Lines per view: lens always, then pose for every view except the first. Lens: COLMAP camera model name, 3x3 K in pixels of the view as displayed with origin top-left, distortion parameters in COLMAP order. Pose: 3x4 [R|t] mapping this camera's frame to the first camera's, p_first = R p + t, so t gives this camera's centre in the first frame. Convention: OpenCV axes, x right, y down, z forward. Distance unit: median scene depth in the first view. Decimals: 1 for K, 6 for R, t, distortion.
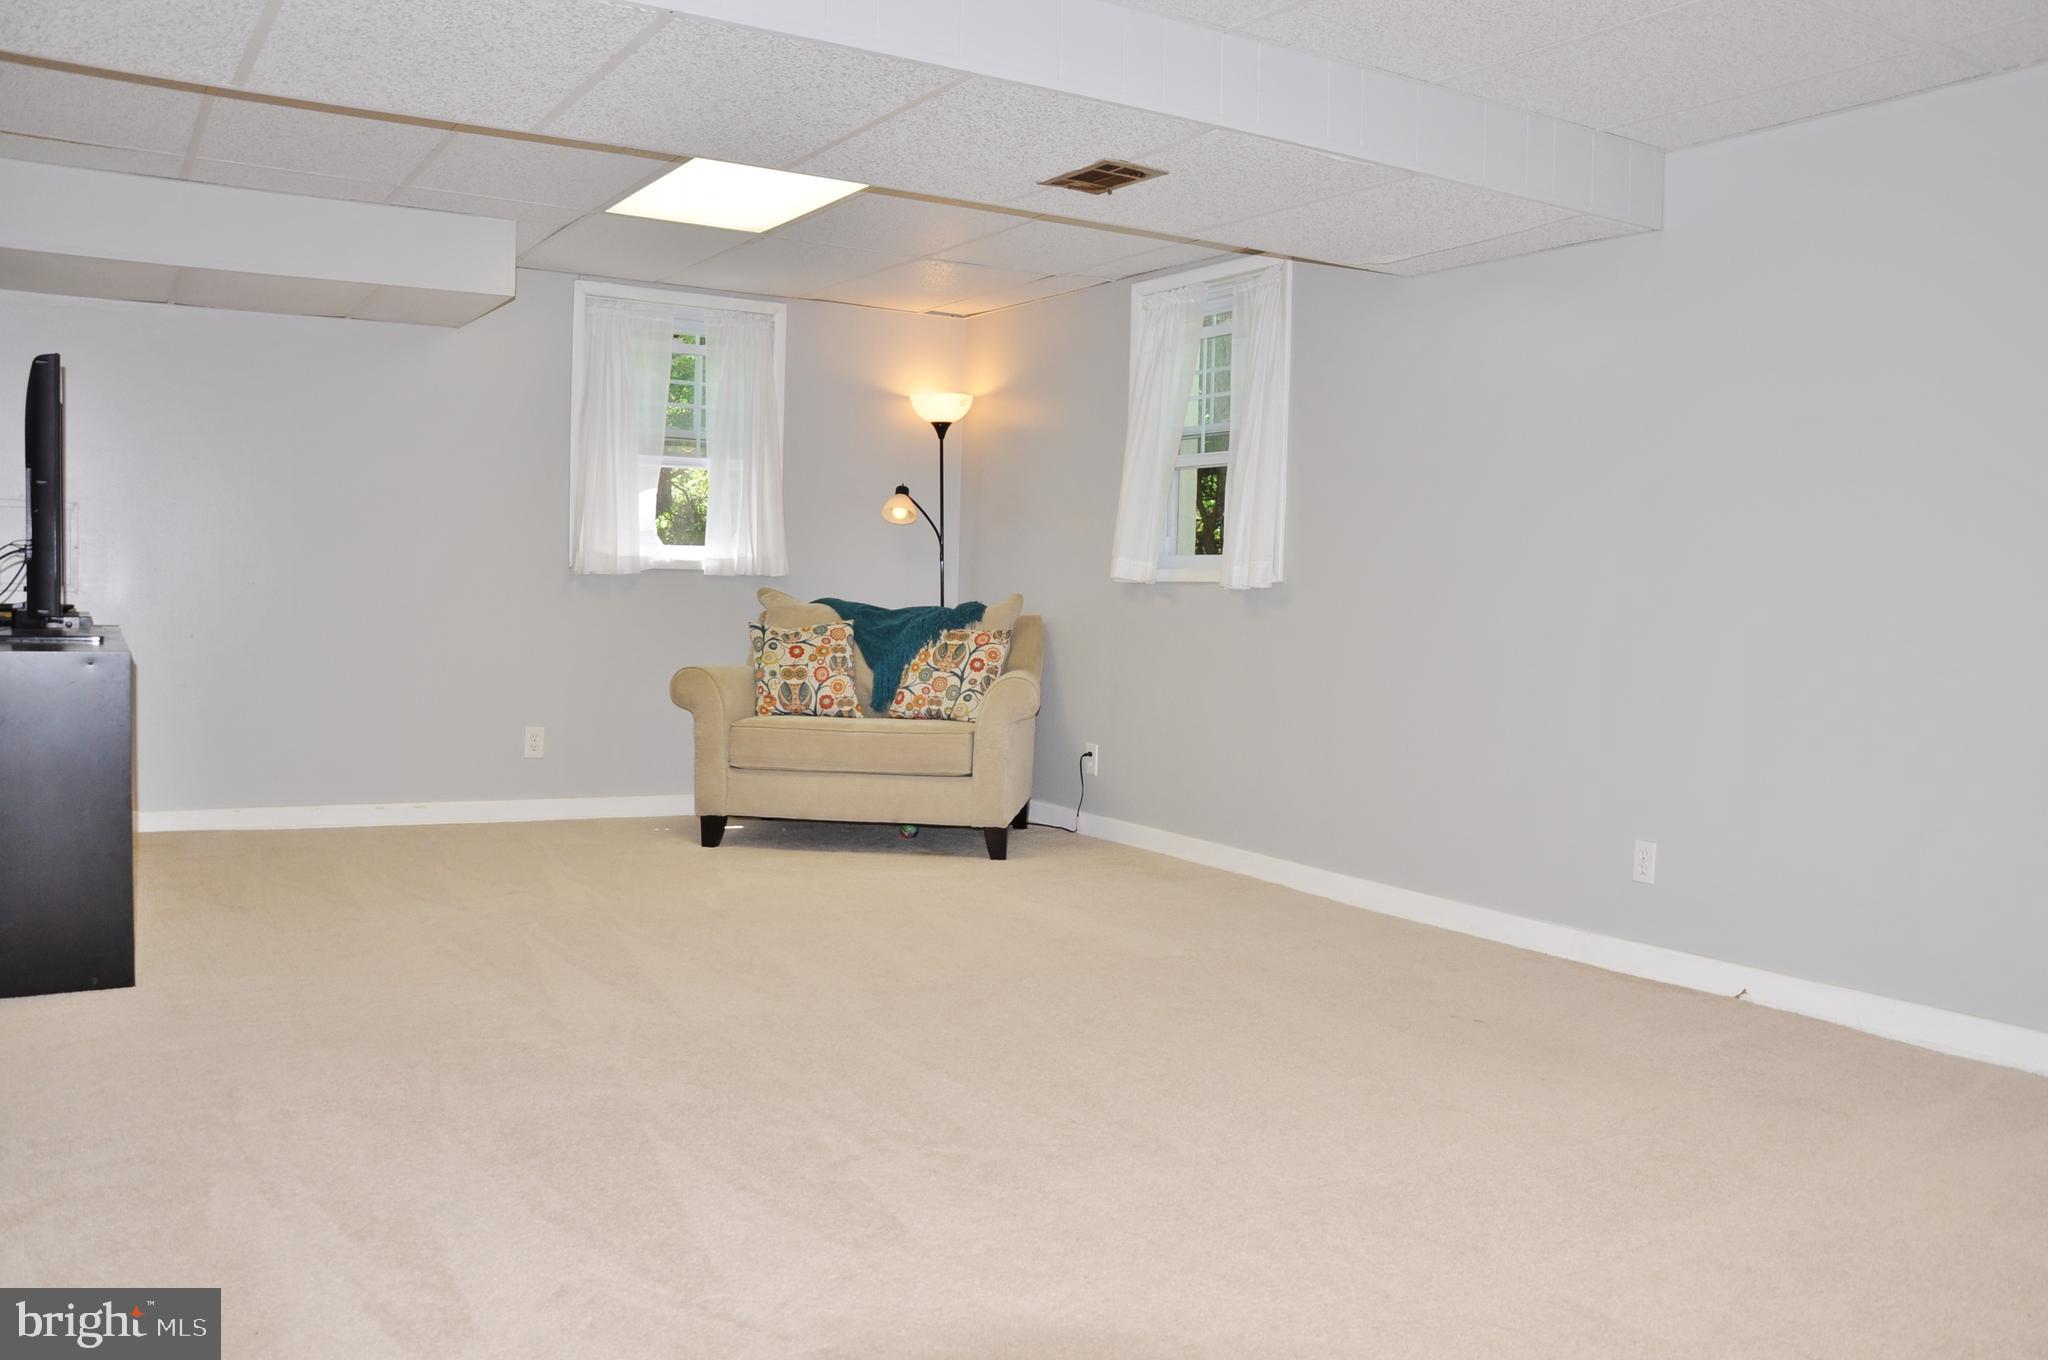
lens RADIAL K [[1608.3, 0, 1023.5], [0, 1608.3, 691.4], [0, 0, 1]] dist [-0.157776, 0.129484]
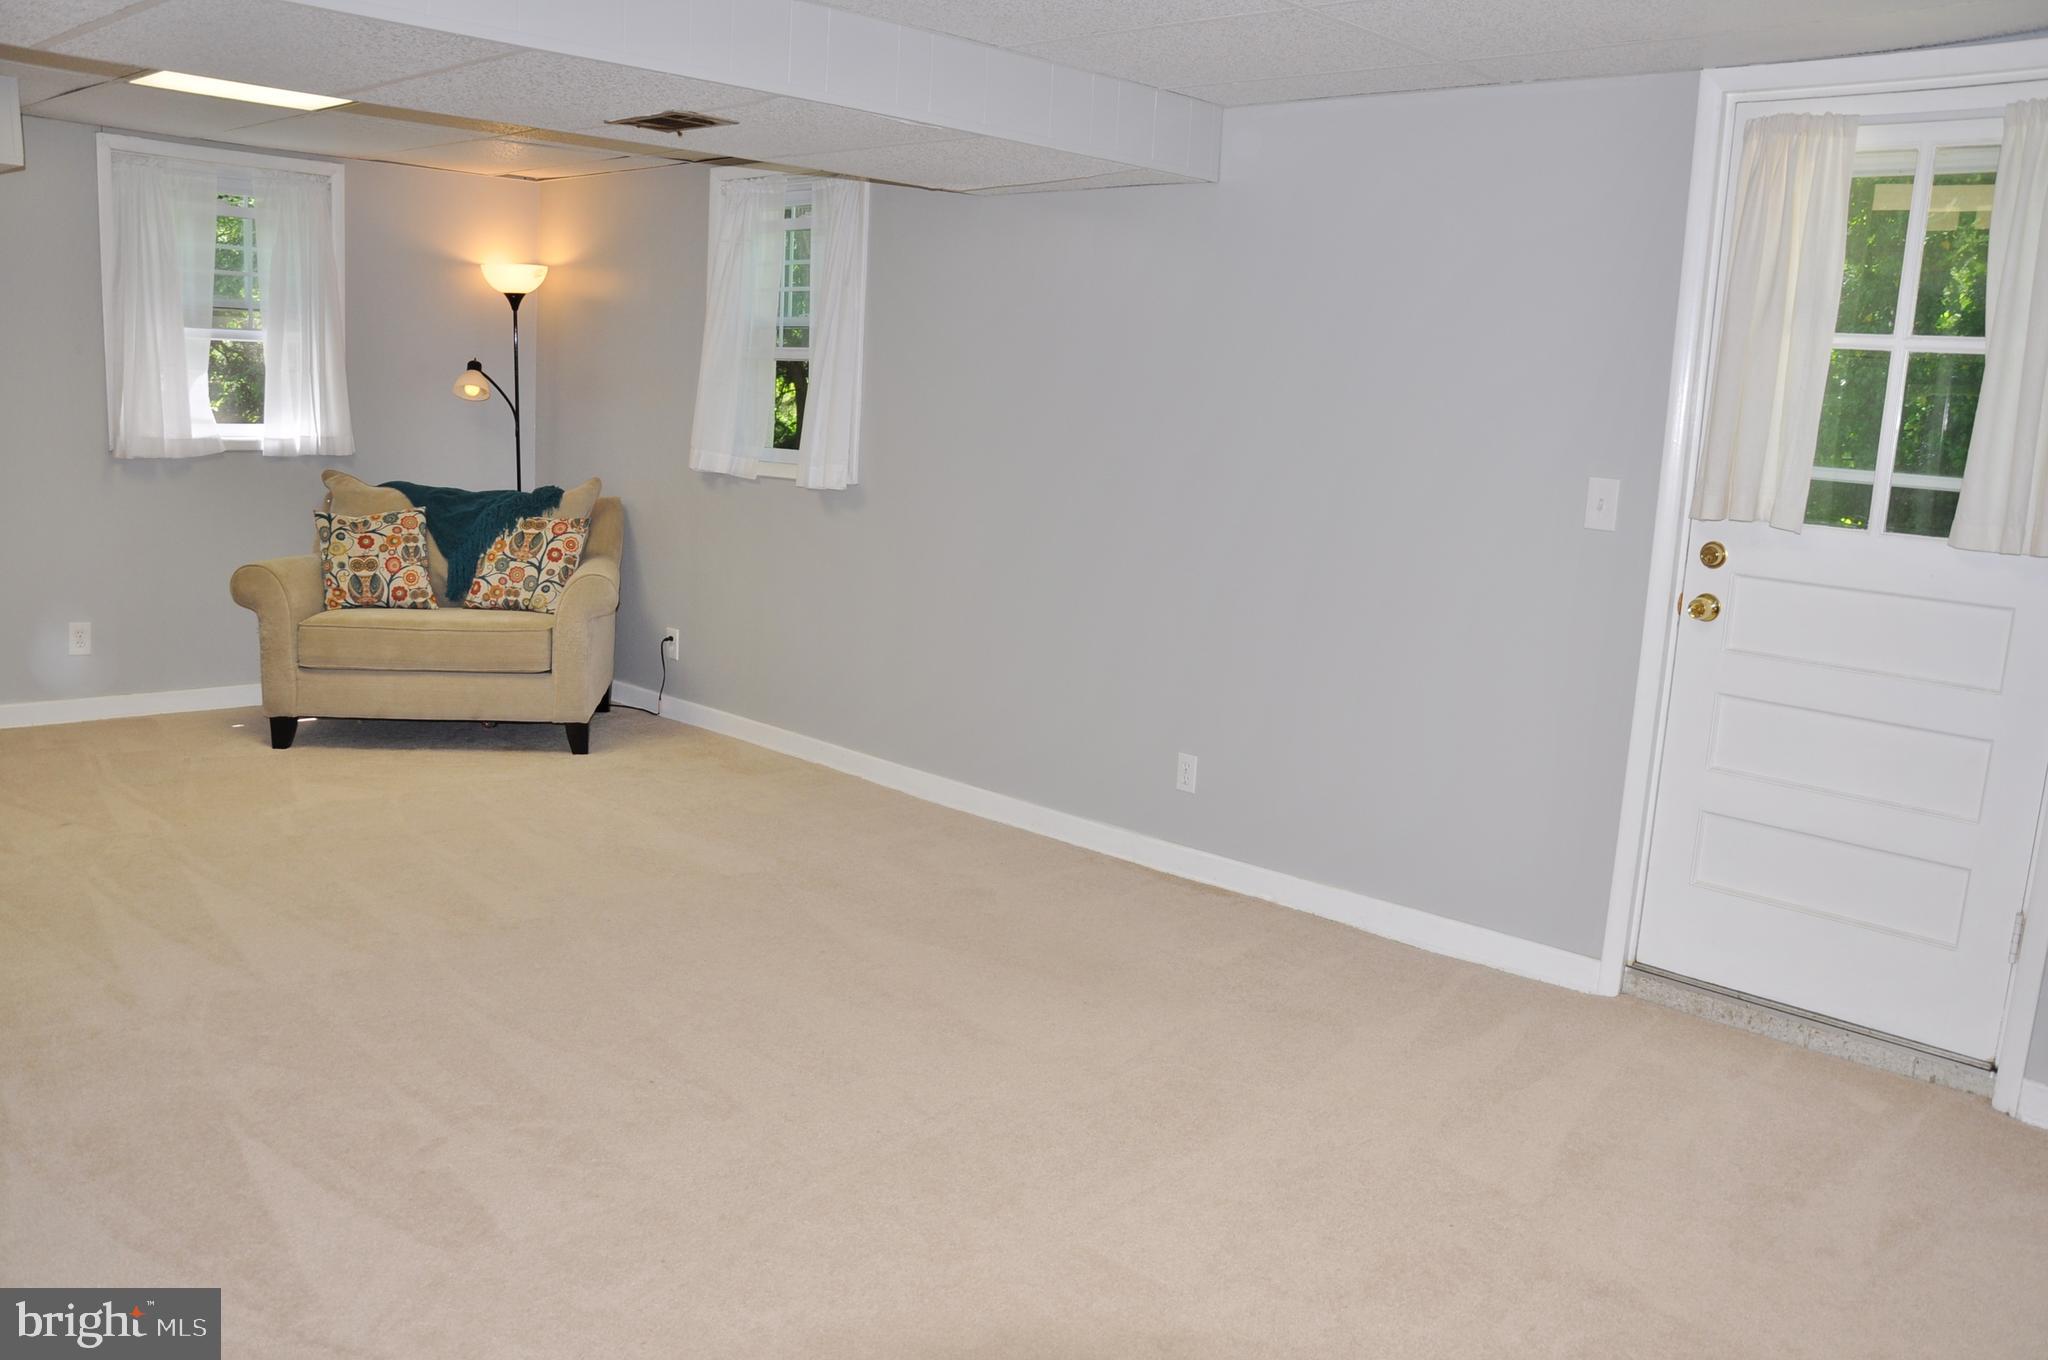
lens RADIAL K [[1608.3, 0, 1023.5], [0, 1608.3, 691.4], [0, 0, 1]] dist [-0.157776, 0.129484]
pose [[0.968738, -0.021936, 0.247116, 0.007664], [-0.009678, 0.991984, 0.125996, -0.058977], [-0.247899, -0.124448, 0.960759, -0.023840]]
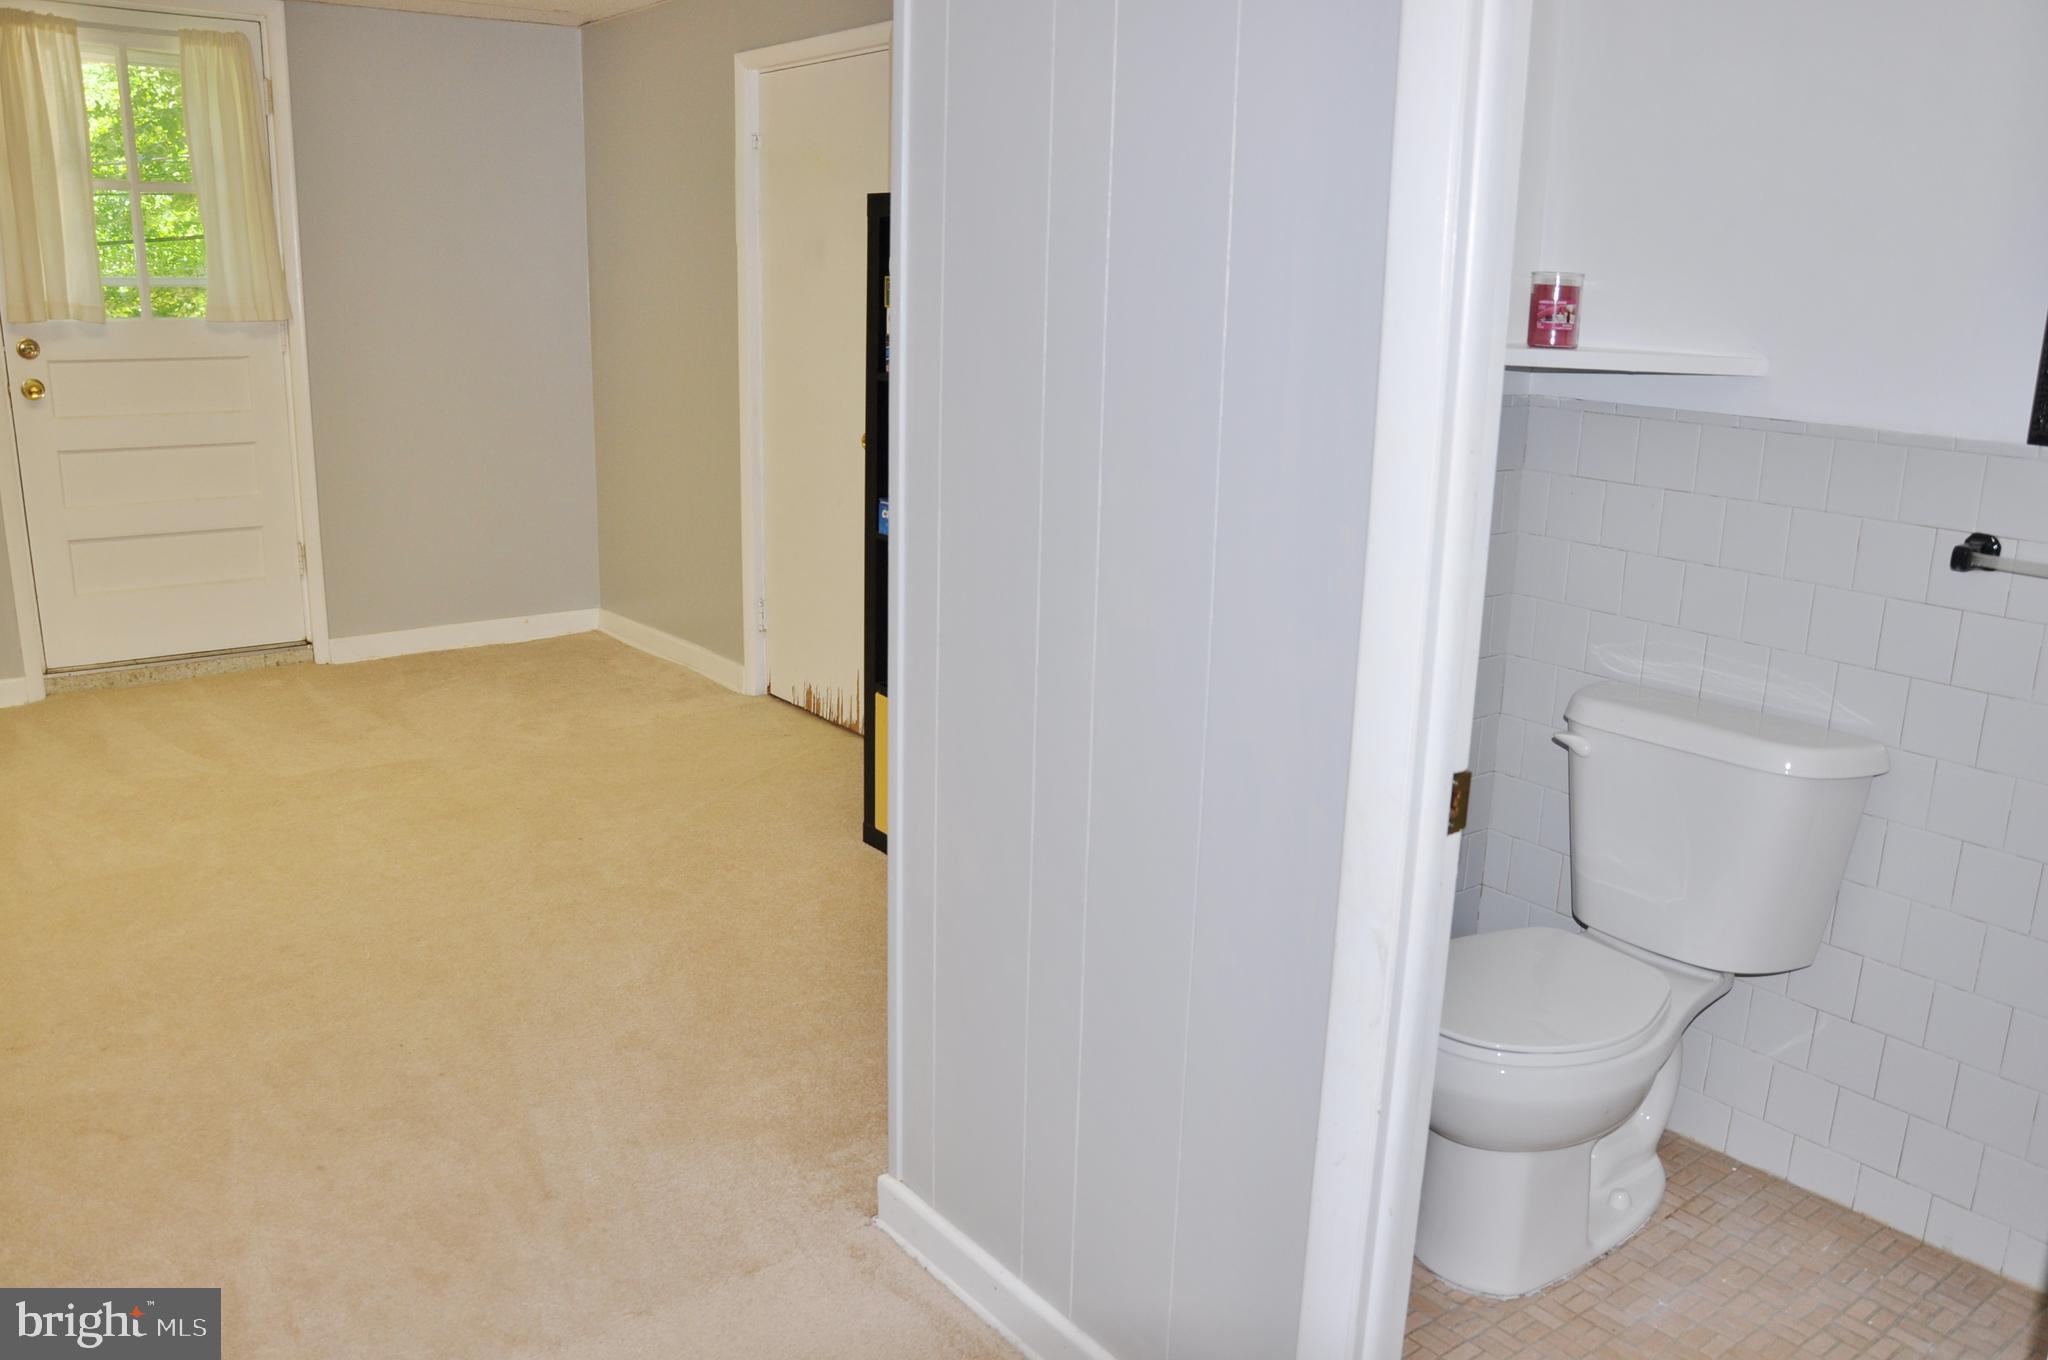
lens RADIAL K [[1608.3, 0, 1023.5], [0, 1608.3, 691.4], [0, 0, 1]] dist [-0.157776, 0.129484]
pose [[-0.086430, -0.278796, 0.956453, -0.417399], [0.045275, 0.957955, 0.283325, -0.068946], [-0.995229, 0.067791, -0.070173, 0.053565]]
